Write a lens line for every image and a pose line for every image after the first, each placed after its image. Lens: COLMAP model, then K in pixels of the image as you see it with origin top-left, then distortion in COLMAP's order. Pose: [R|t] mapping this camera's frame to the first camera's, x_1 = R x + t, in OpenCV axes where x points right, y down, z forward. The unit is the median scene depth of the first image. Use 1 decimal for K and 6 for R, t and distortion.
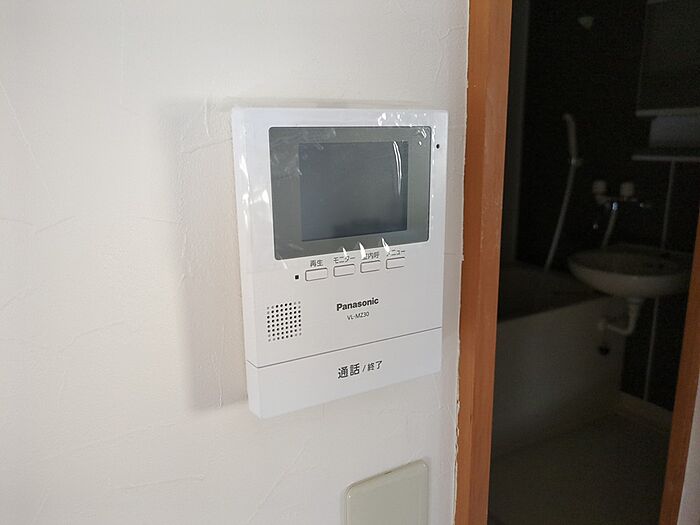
lens RADIAL K [[515.5, 0, 350.0], [0, 515.5, 262.5], [0, 0, 1]] dist [-0.035393, -0.002120]
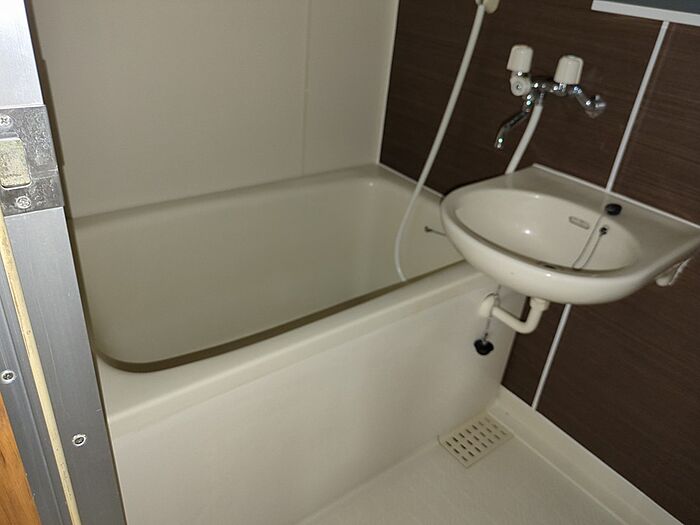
lens RADIAL K [[552.2, 0, 350.0], [0, 552.2, 262.5], [0, 0, 1]] dist [0.007602, -0.002408]
pose [[0.979518, 0.009262, 0.201143, 0.211031], [-0.069901, 0.952457, 0.296546, -0.107423], [-0.188833, -0.304533, 0.933596, 0.450909]]
